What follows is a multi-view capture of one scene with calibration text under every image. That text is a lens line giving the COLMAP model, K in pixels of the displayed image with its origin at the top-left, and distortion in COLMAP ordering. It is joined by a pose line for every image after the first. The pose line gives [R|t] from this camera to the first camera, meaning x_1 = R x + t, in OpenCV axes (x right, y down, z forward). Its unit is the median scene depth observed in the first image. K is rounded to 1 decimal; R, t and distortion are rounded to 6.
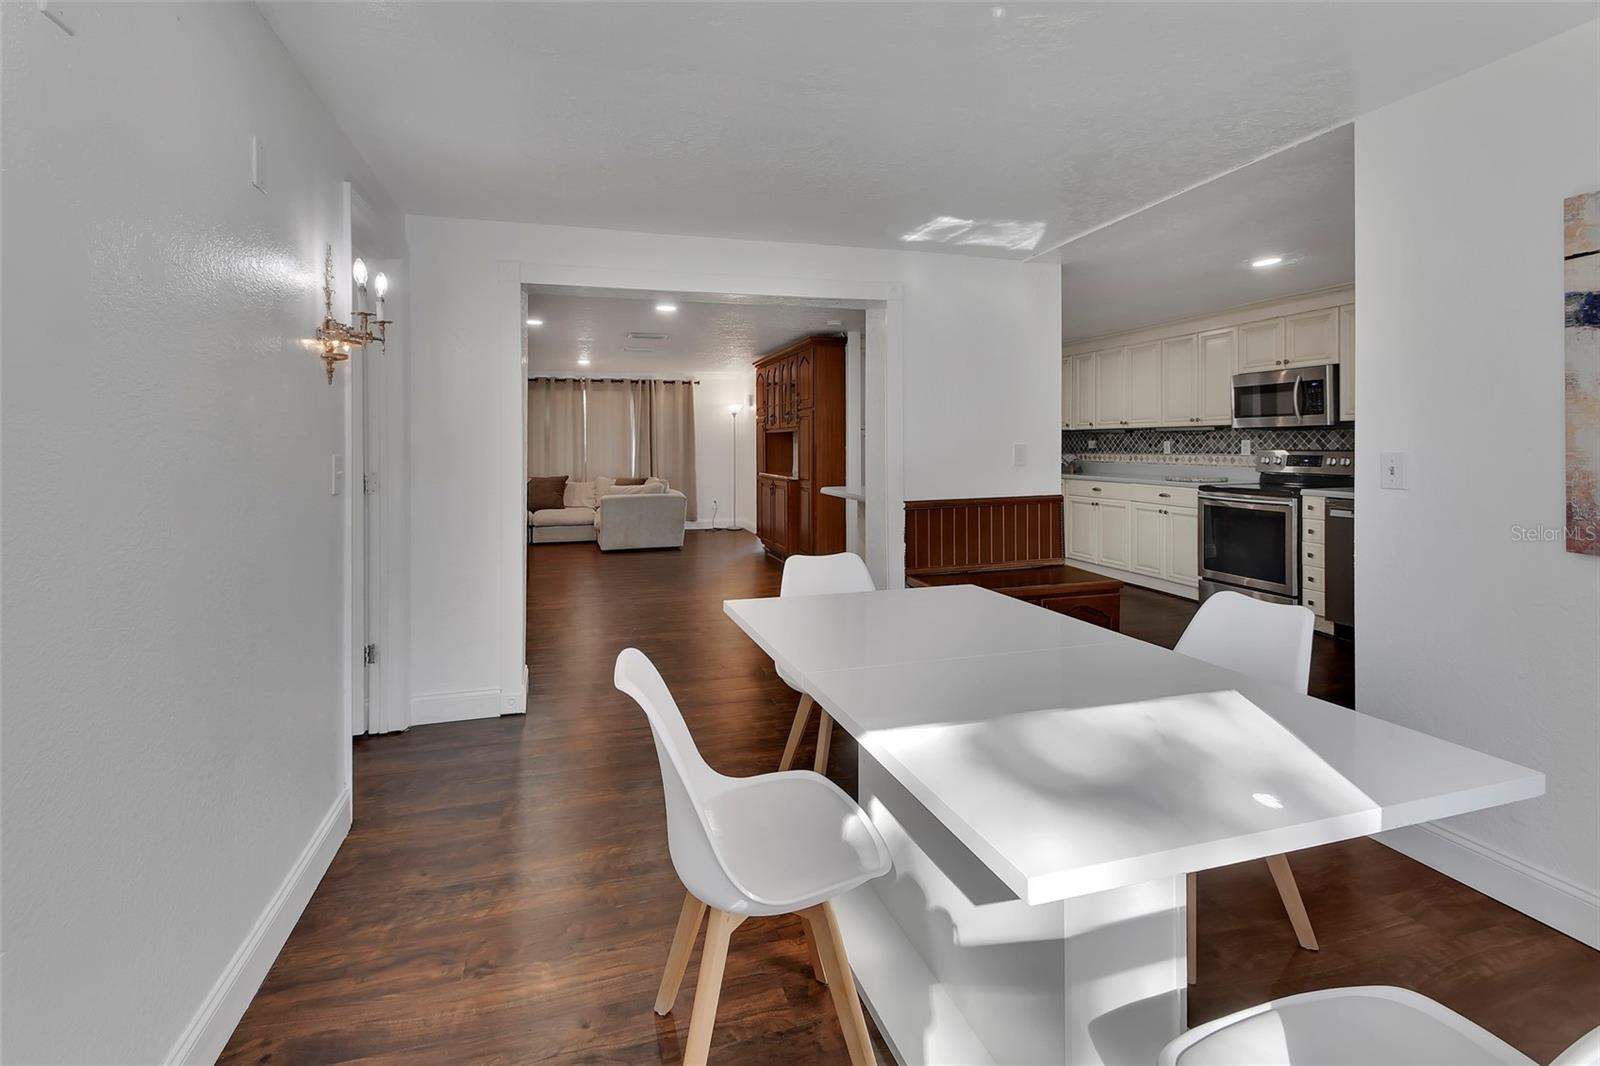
lens RADIAL K [[722.0, 0, 803.8], [0, 722.0, 444.2], [0, 0, 1]] dist [0.016641, -0.009140]
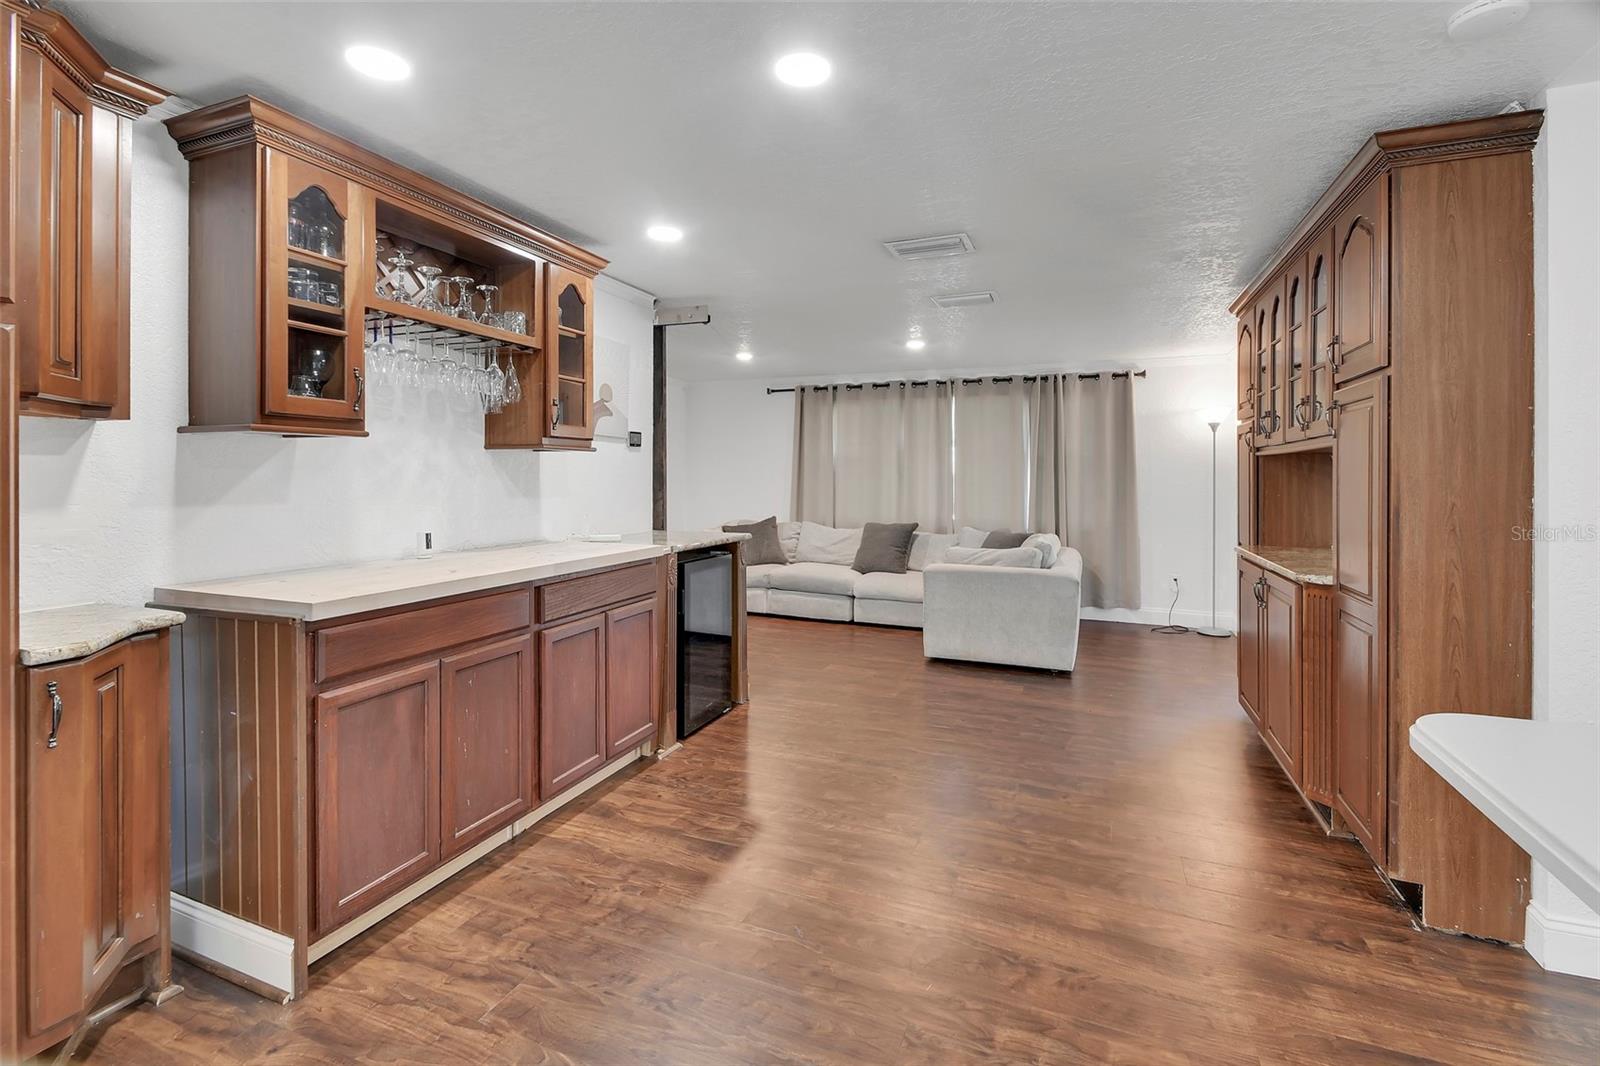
lens RADIAL K [[722.0, 0, 788.4], [0, 722.0, 471.2], [0, 0, 1]] dist [0.016641, -0.009140]
pose [[0.769992, 0.009219, -0.637987, 0.013188], [-0.014282, 0.999894, -0.002789, -0.001057], [0.637894, 0.011259, 0.770042, 0.548599]]
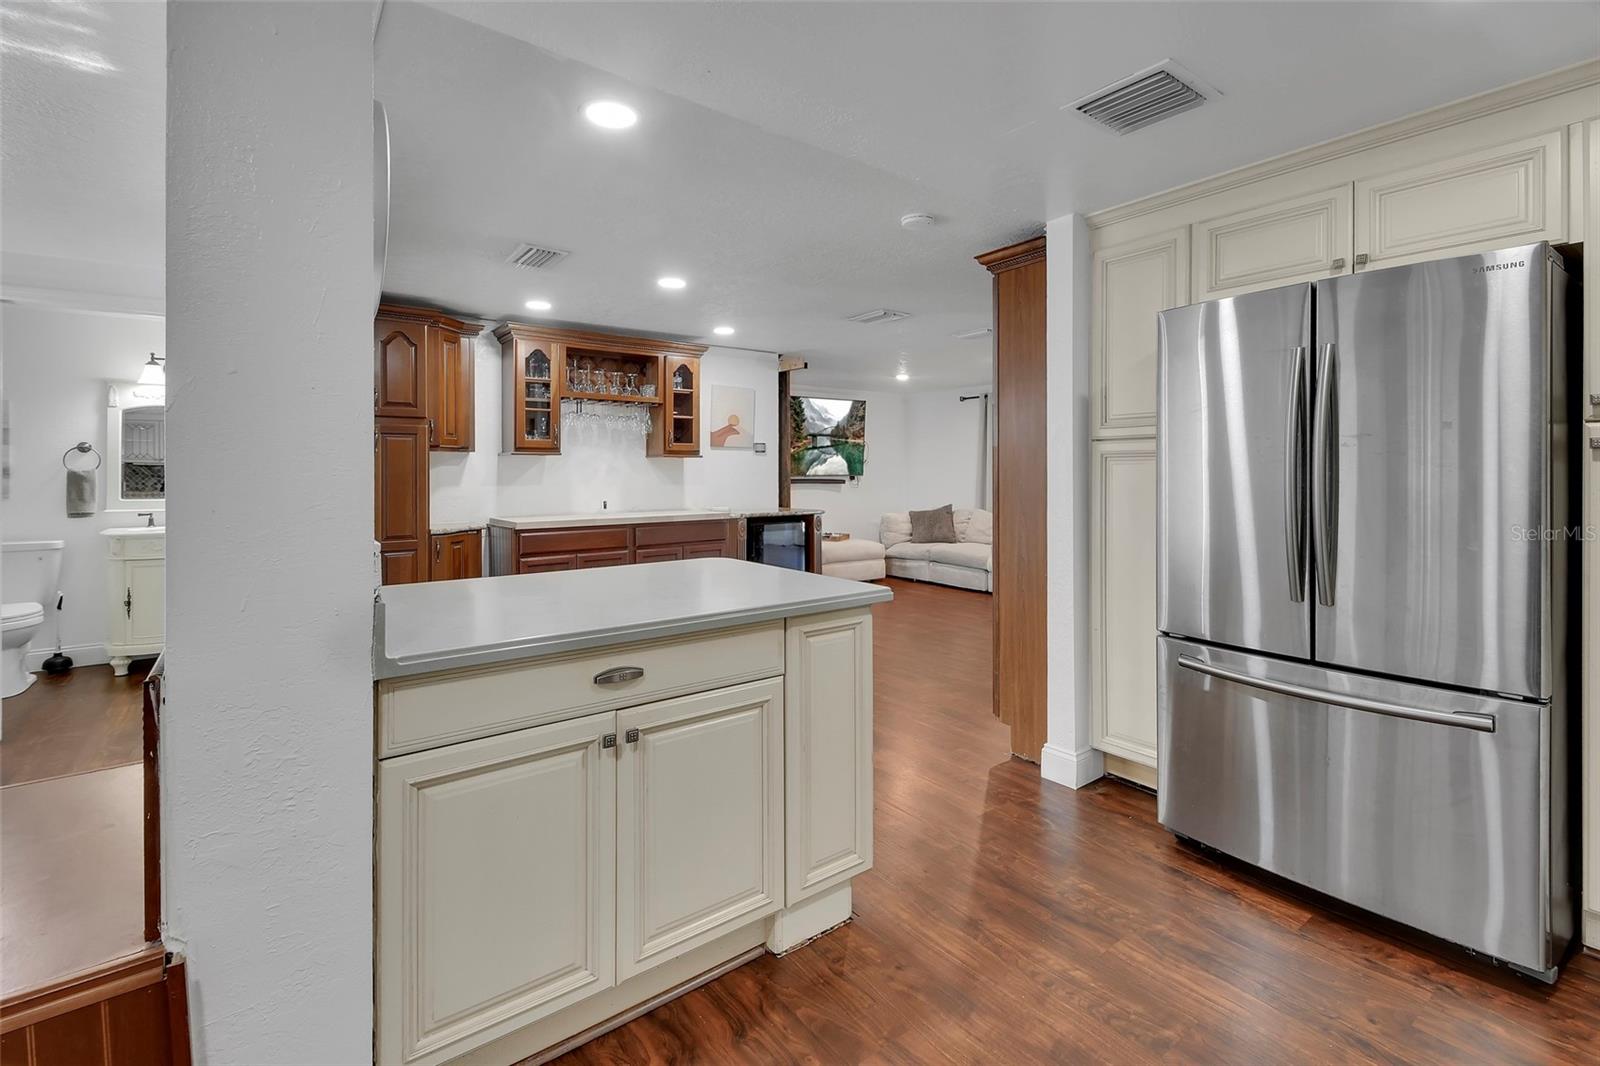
lens RADIAL K [[722.0, 0, 792.0], [0, 722.0, 465.1], [0, 0, 1]] dist [0.016641, -0.009140]
pose [[0.335591, -0.000703, -0.942007, 0.399269], [-0.001848, 0.999997, -0.001404, -0.004068], [0.942006, 0.002212, 0.335589, 0.648582]]
